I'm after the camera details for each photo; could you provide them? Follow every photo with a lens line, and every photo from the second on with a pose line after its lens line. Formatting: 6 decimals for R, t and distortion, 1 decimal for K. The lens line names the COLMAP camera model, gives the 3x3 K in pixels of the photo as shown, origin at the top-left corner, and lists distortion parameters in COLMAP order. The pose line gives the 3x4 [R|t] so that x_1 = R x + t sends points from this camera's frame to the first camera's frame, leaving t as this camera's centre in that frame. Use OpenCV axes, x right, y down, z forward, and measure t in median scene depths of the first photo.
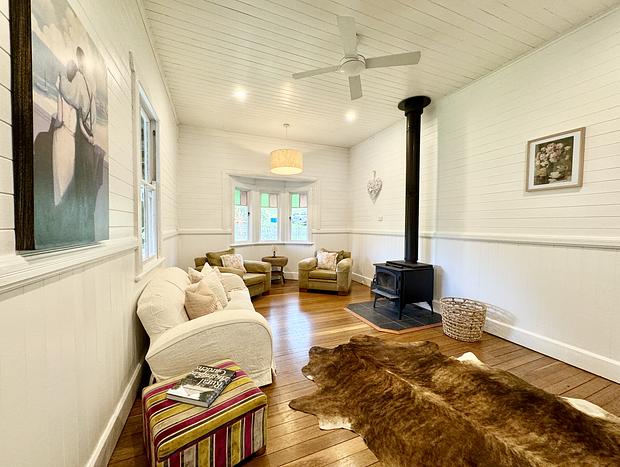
lens RADIAL K [[247.5, 0, 310.0], [0, 247.5, 233.5], [0, 0, 1]] dist [-0.000781, -0.000142]
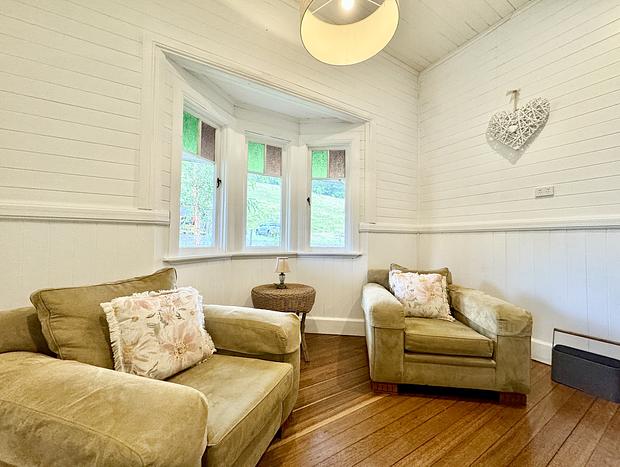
lens RADIAL K [[247.5, 0, 310.0], [0, 247.5, 233.5], [0, 0, 1]] dist [-0.000781, -0.000142]
pose [[0.988367, 0.006451, 0.151949, -0.245735], [0.002383, 0.998320, -0.057885, 0.047572], [-0.152067, 0.057574, 0.986692, 0.886670]]
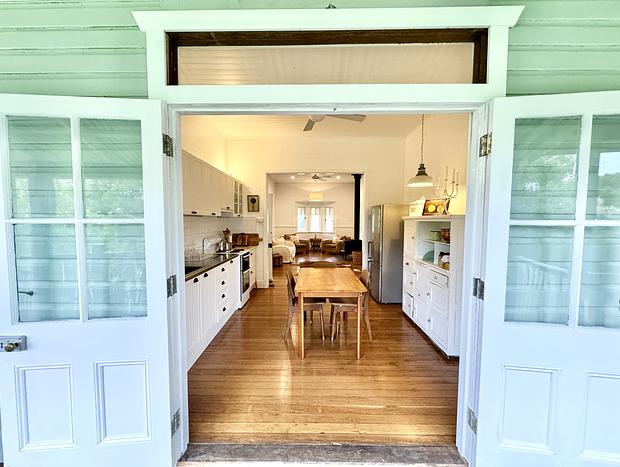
lens RADIAL K [[247.5, 0, 310.0], [0, 247.5, 233.5], [0, 0, 1]] dist [-0.000781, -0.000142]
pose [[0.920546, 0.015789, -0.390314, 0.982429], [-0.009471, 0.999791, 0.018107, 0.022779], [0.390519, -0.012972, 0.920504, -1.493275]]
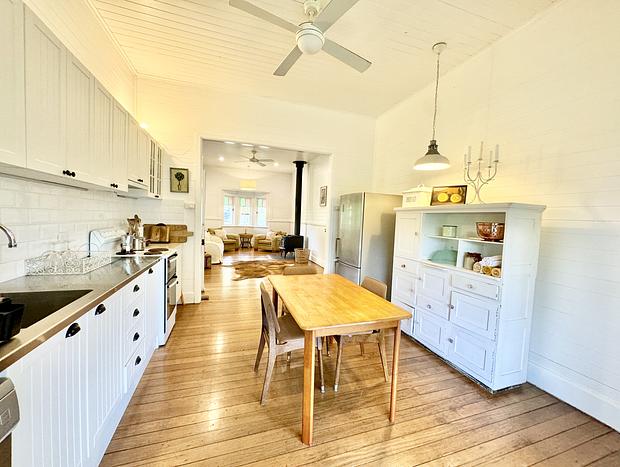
lens RADIAL K [[247.5, 0, 310.0], [0, 247.5, 233.5], [0, 0, 1]] dist [-0.000781, -0.000142]
pose [[0.997123, 0.035654, -0.066894, 0.700289], [-0.033905, 0.999057, 0.027106, 0.042804], [0.067798, -0.024760, 0.997392, -1.238084]]
